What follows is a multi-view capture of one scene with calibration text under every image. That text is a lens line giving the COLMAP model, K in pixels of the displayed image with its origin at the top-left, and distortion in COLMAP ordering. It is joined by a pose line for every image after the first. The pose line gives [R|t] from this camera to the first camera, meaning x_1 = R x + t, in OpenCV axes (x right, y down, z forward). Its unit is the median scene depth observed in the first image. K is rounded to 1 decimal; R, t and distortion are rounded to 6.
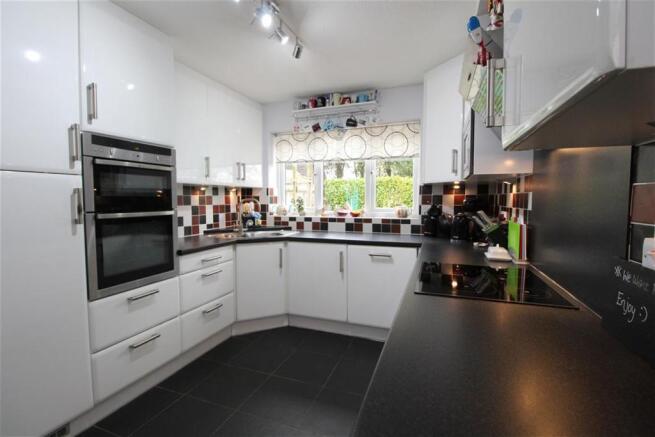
lens RADIAL K [[304.0, 0, 326.6], [0, 304.0, 213.6], [0, 0, 1]] dist [0.000056, -0.015008]
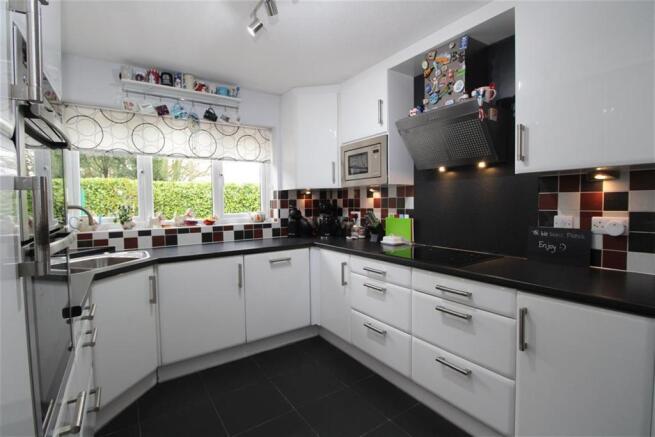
lens RADIAL K [[306.3, 0, 327.5], [0, 306.3, 218.5], [0, 0, 1]] dist [0.001814, 0.000253]
pose [[0.580102, -0.049881, 0.813015, -0.437722], [0.053154, 0.998314, 0.023323, -0.010977], [-0.812808, 0.029685, 0.581775, 0.230496]]
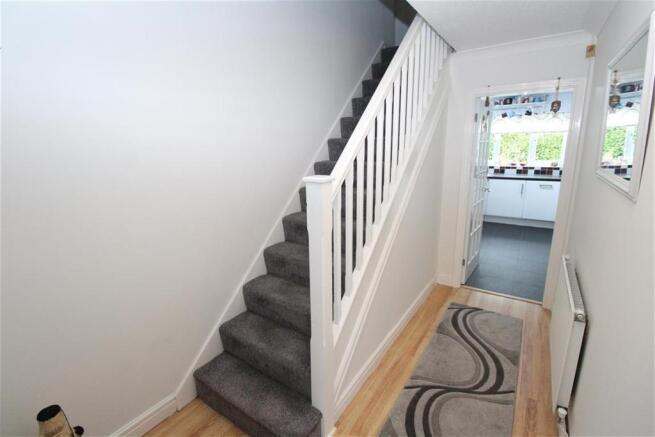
lens RADIAL K [[304.0, 0, 326.6], [0, 304.0, 213.6], [0, 0, 1]] dist [0.000056, -0.015008]
pose [[0.971375, 0.029068, -0.235766, -0.629813], [0.013031, 0.984470, 0.175067, -0.042472], [0.237193, -0.173128, 0.955911, -1.090461]]
